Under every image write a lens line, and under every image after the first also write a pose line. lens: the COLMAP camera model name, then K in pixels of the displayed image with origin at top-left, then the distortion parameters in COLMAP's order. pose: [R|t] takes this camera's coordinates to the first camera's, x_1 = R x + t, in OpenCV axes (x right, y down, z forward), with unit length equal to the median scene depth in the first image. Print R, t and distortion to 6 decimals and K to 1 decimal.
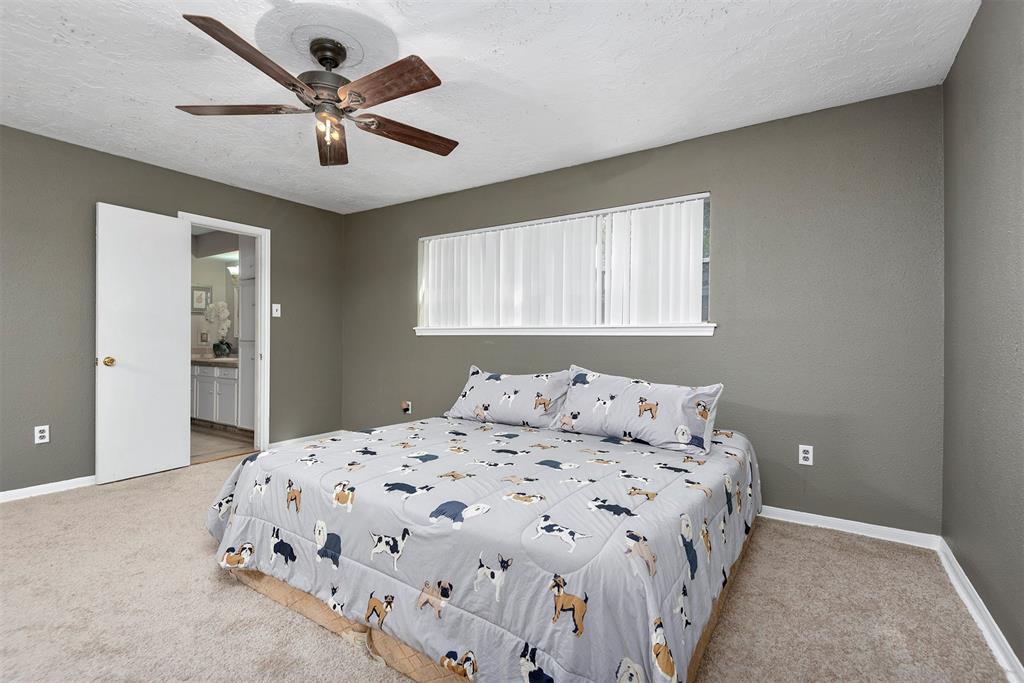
lens RADIAL K [[469.1, 0, 513.6], [0, 469.1, 342.0], [0, 0, 1]] dist [0.027818, -0.007596]
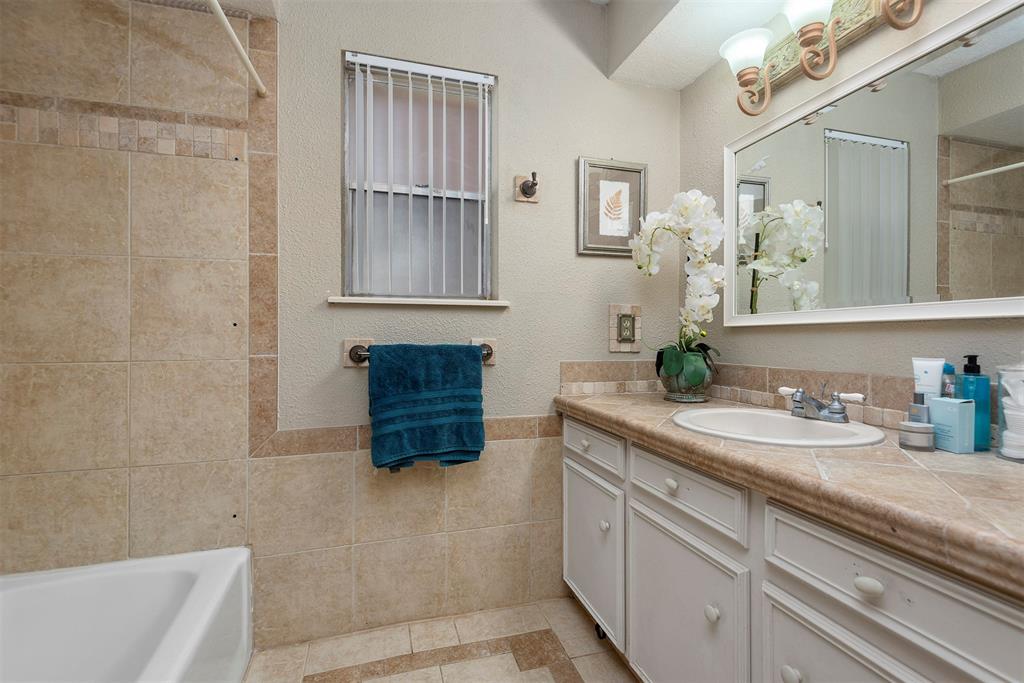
lens RADIAL K [[469.1, 0, 511.0], [0, 469.1, 336.3], [0, 0, 1]] dist [0.027818, -0.007596]
pose [[0.768999, -0.004403, -0.639235, -0.962205], [0.000479, 0.999980, -0.006313, -0.005009], [0.639250, 0.004548, 0.768986, 1.338960]]
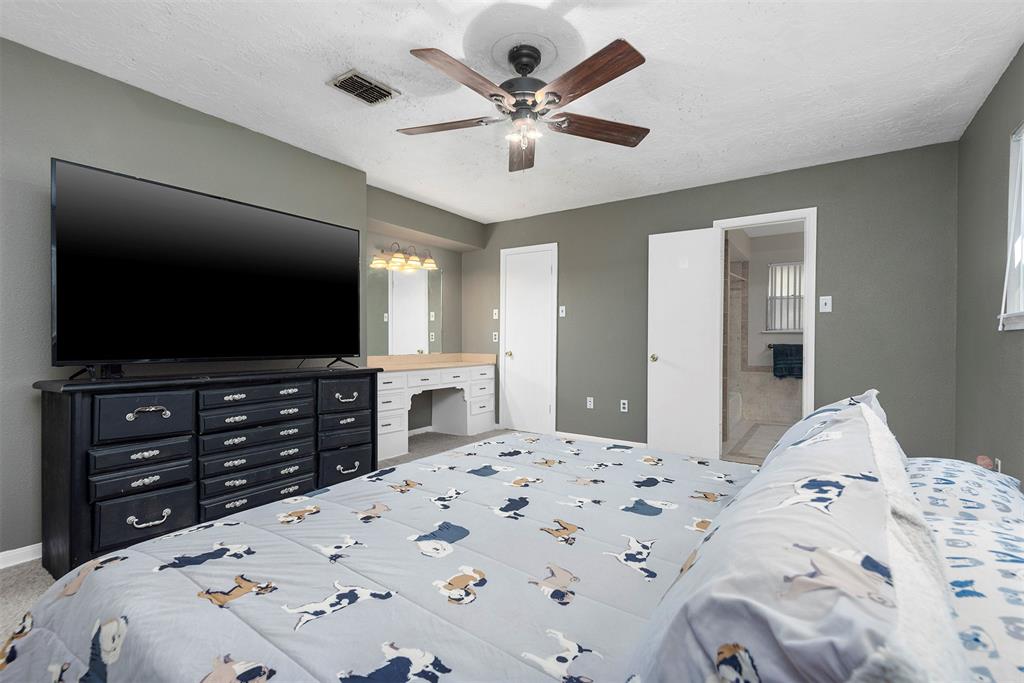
lens RADIAL K [[469.1, 0, 516.9], [0, 469.1, 341.8], [0, 0, 1]] dist [0.027818, -0.007596]
pose [[-0.008733, -0.000810, -0.999962, 0.421565], [-0.009077, 0.999959, -0.000730, 0.003313], [0.999921, 0.009071, -0.008740, 0.658850]]
